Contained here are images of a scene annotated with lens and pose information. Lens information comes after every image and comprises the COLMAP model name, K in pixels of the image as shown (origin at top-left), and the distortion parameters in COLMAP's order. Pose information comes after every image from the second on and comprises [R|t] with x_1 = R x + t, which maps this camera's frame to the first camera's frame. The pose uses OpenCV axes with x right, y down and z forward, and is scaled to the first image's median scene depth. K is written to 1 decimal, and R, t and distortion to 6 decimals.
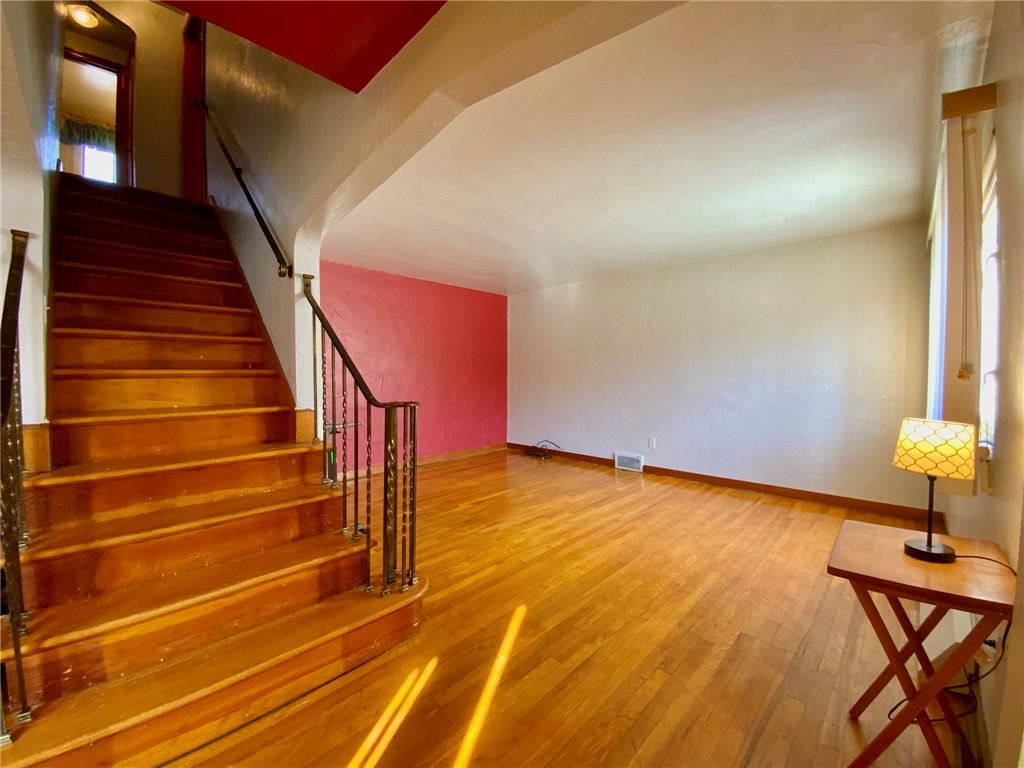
lens RADIAL K [[415.6, 0, 513.7], [0, 415.6, 383.9], [0, 0, 1]] dist [0.010948, -0.012904]
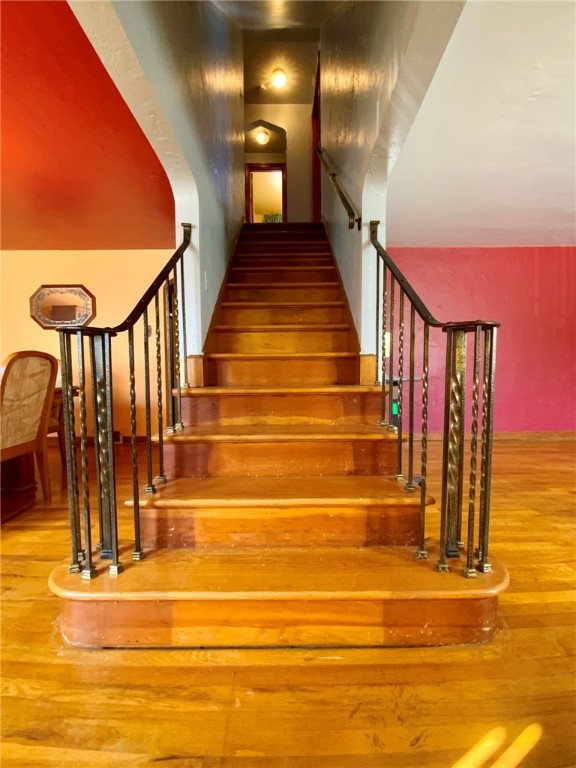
lens RADIAL K [[311.7, 0, 289.9], [0, 311.7, 384.3], [0, 0, 1]] dist [0.010948, -0.012904]
pose [[0.695325, 0.024577, -0.718275, -0.088410], [-0.012695, 0.999679, 0.021916, 0.137502], [0.718583, -0.006120, 0.695414, 0.357376]]
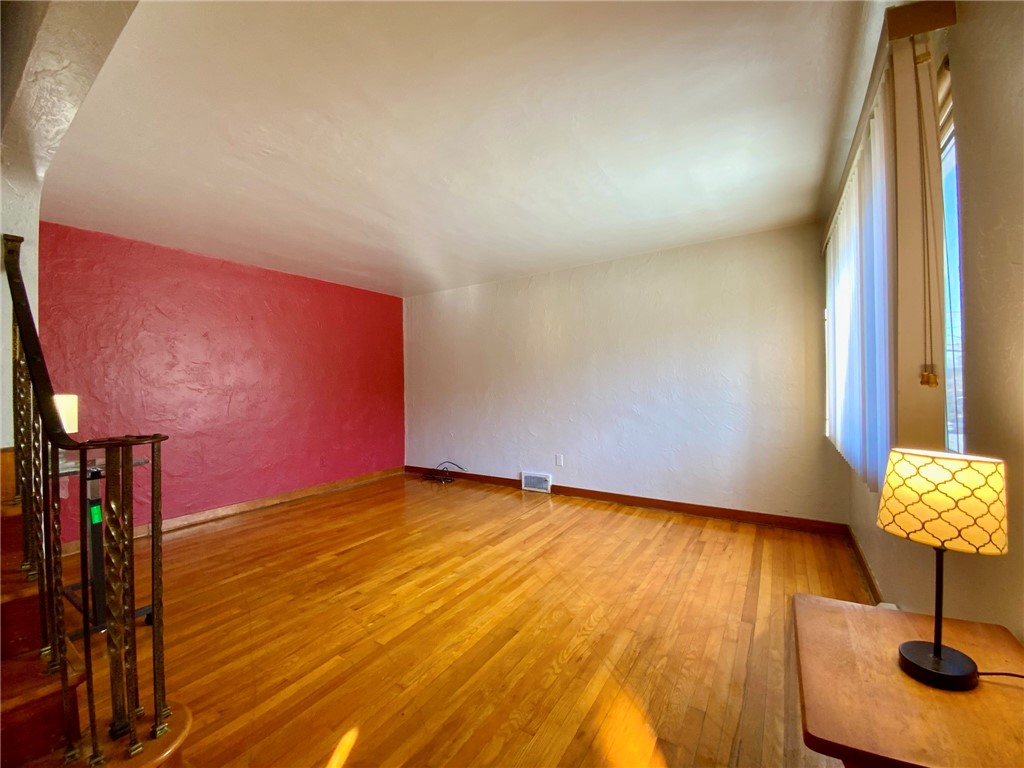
lens RADIAL K [[415.6, 0, 514.8], [0, 415.6, 382.9], [0, 0, 1]] dist [0.010948, -0.012904]
pose [[0.981966, -0.012884, 0.188617, 0.154198], [0.018905, 0.999366, -0.030160, -0.005464], [-0.188109, 0.033182, 0.981587, 0.282728]]
